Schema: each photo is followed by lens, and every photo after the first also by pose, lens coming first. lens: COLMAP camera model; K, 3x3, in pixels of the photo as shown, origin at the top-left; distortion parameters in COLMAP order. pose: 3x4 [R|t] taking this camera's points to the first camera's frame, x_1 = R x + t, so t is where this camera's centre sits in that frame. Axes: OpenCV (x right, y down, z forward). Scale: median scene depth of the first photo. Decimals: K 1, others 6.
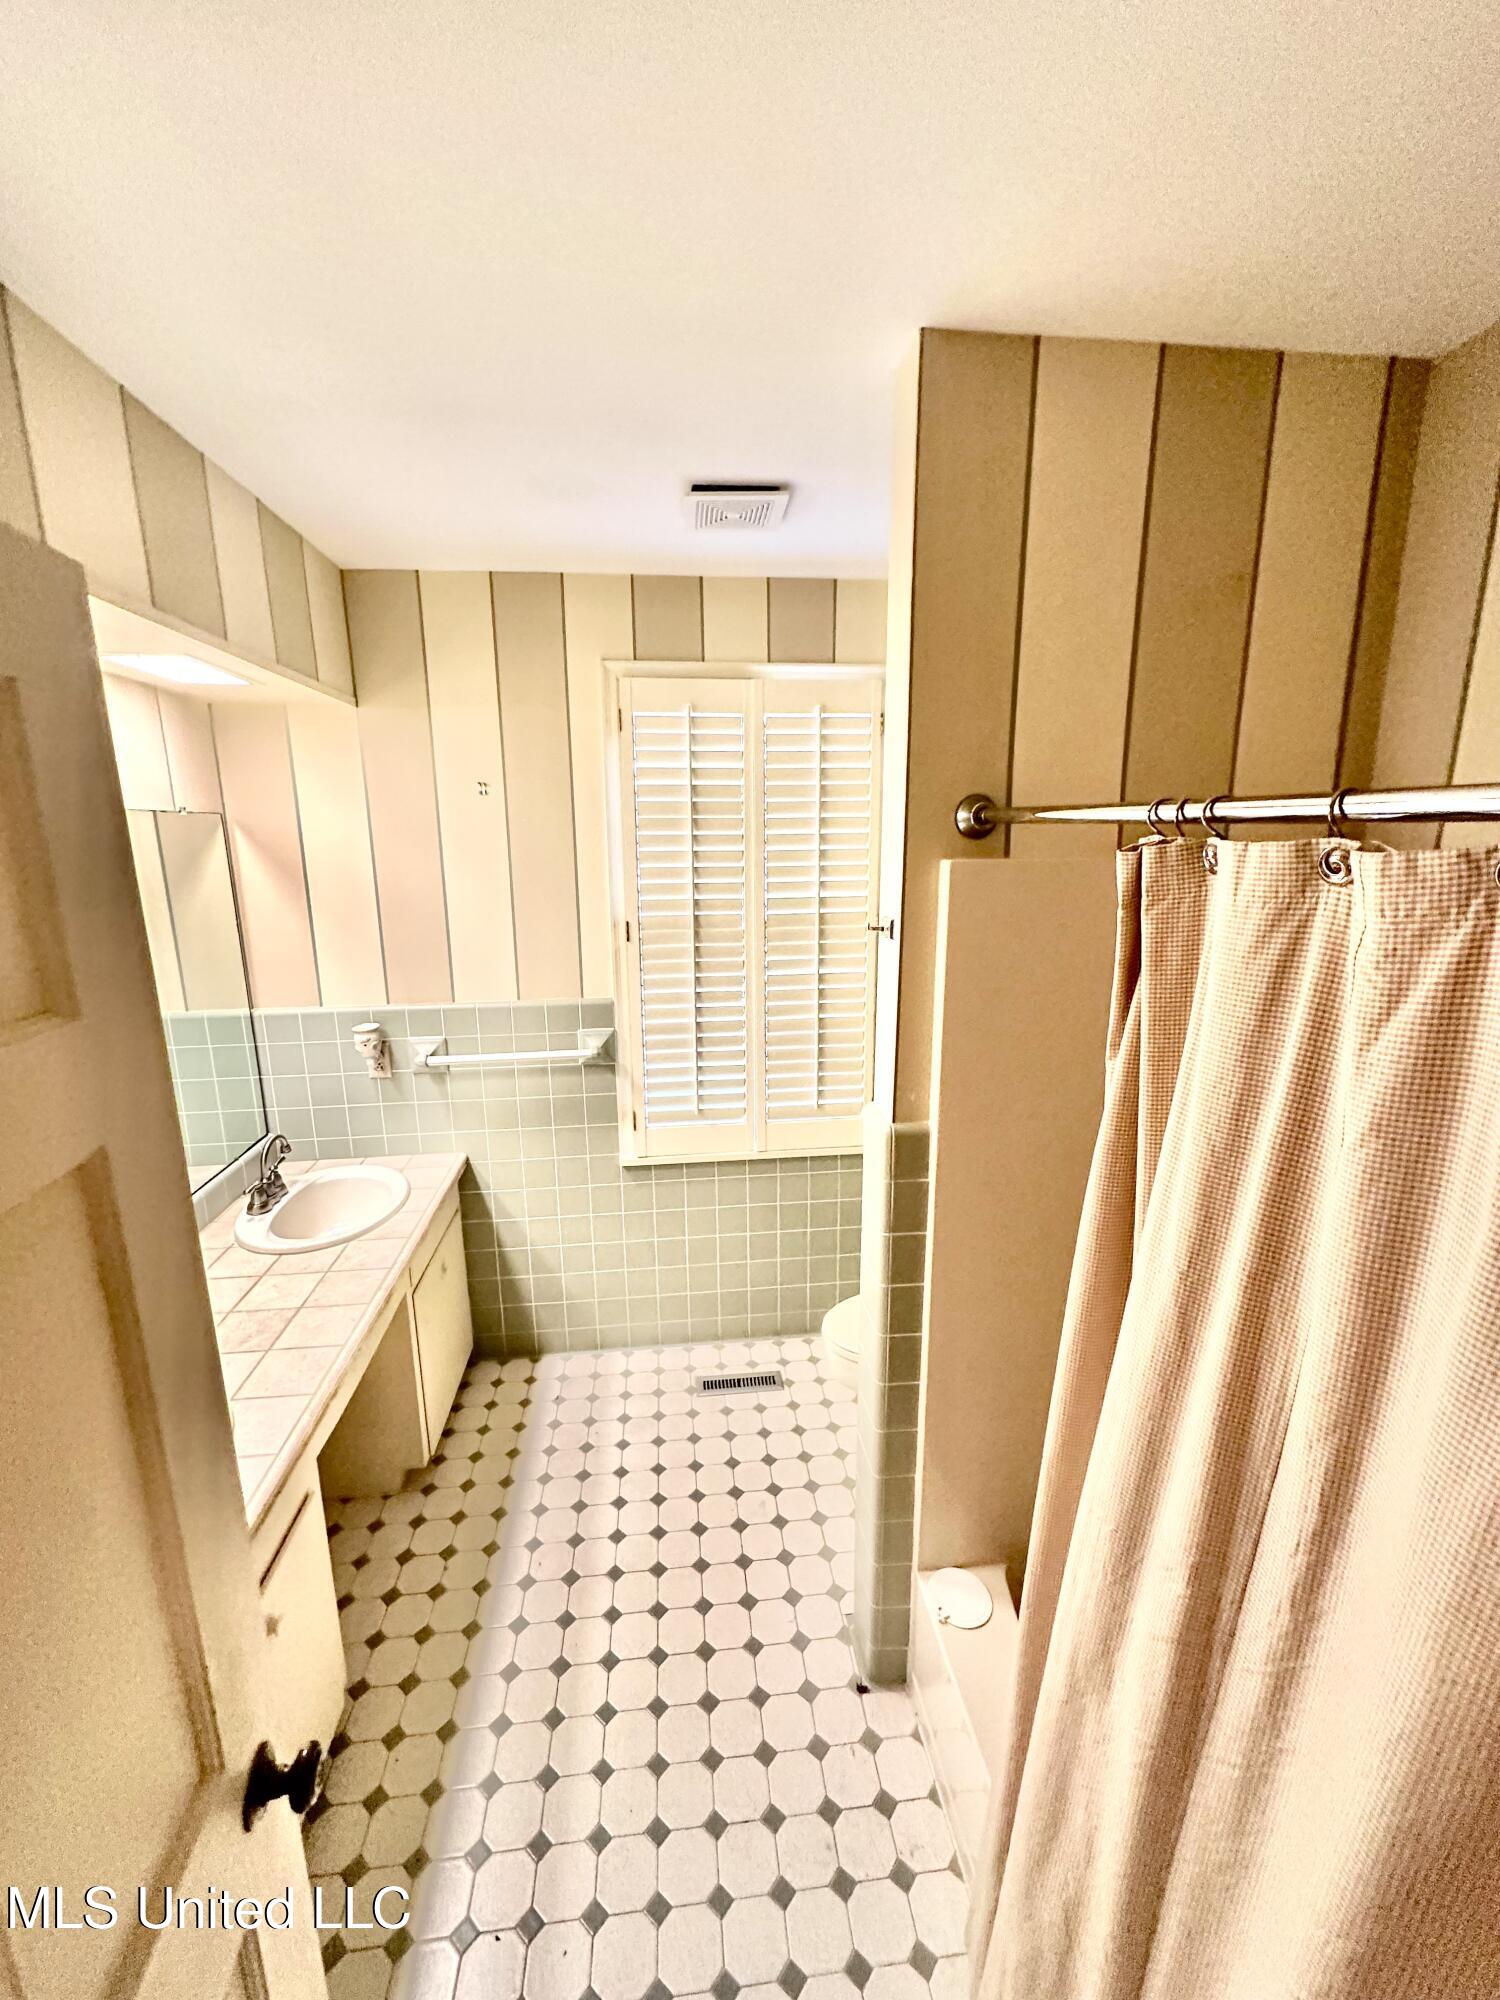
lens RADIAL K [[793.7, 0, 749.3], [0, 793.7, 1000.1], [0, 0, 1]] dist [-0.006825, 0.000398]
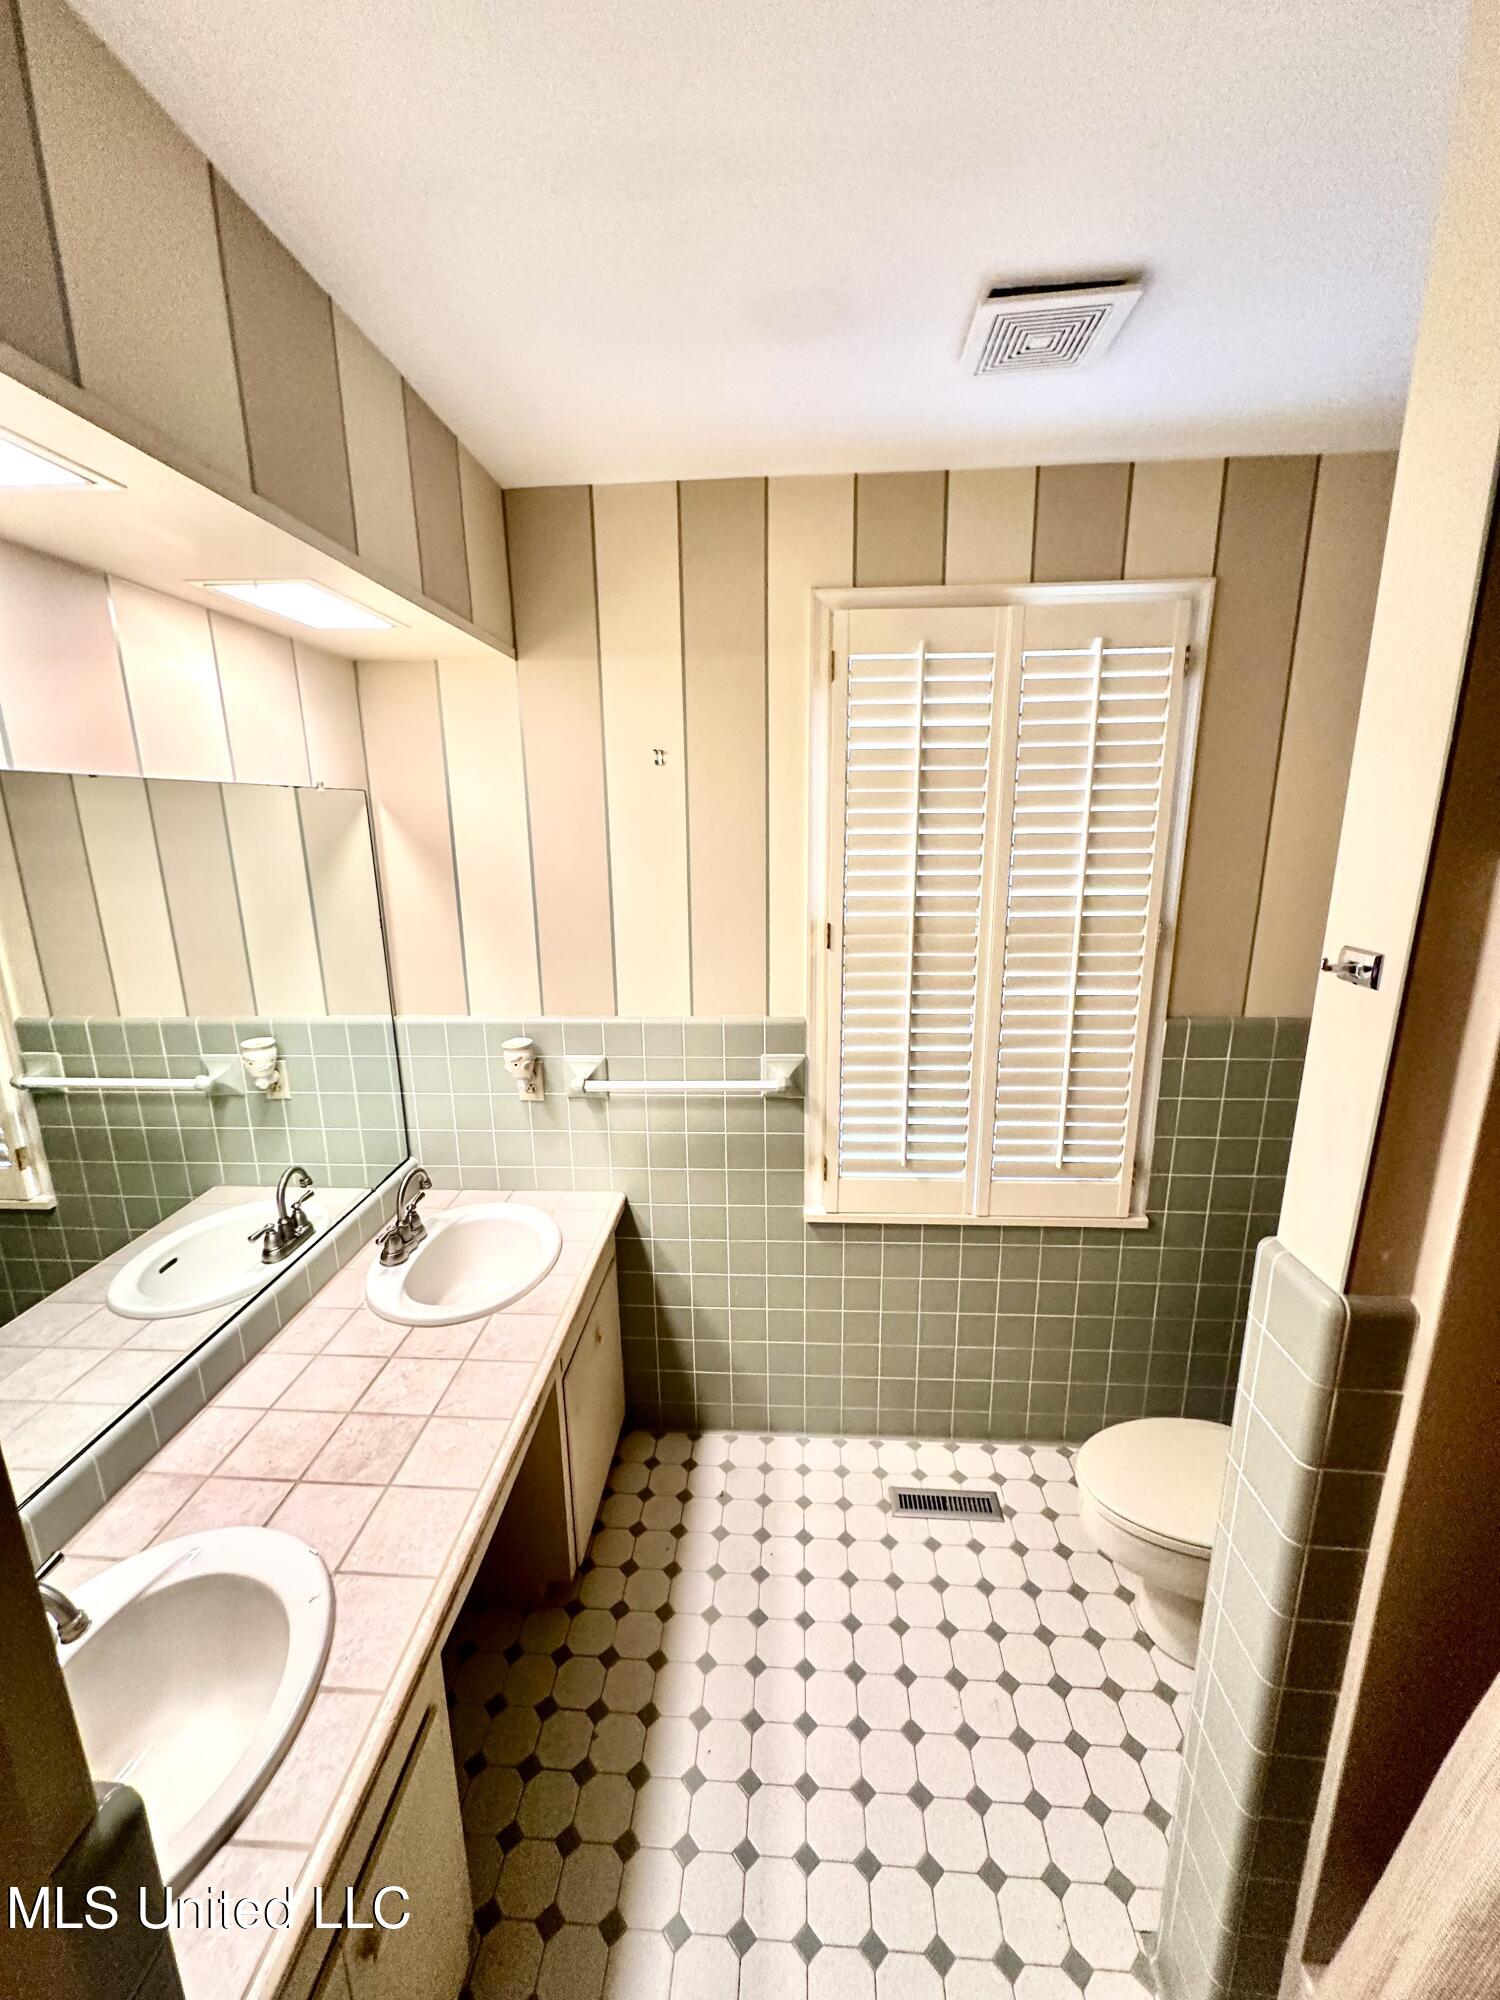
lens RADIAL K [[793.7, 0, 748.8], [0, 793.7, 1001.6], [0, 0, 1]] dist [-0.006825, 0.000398]
pose [[0.985528, 0.035257, -0.165804, -0.100957], [-0.031630, 0.999200, 0.024467, -0.038755], [0.166534, -0.018869, 0.985855, 0.206142]]
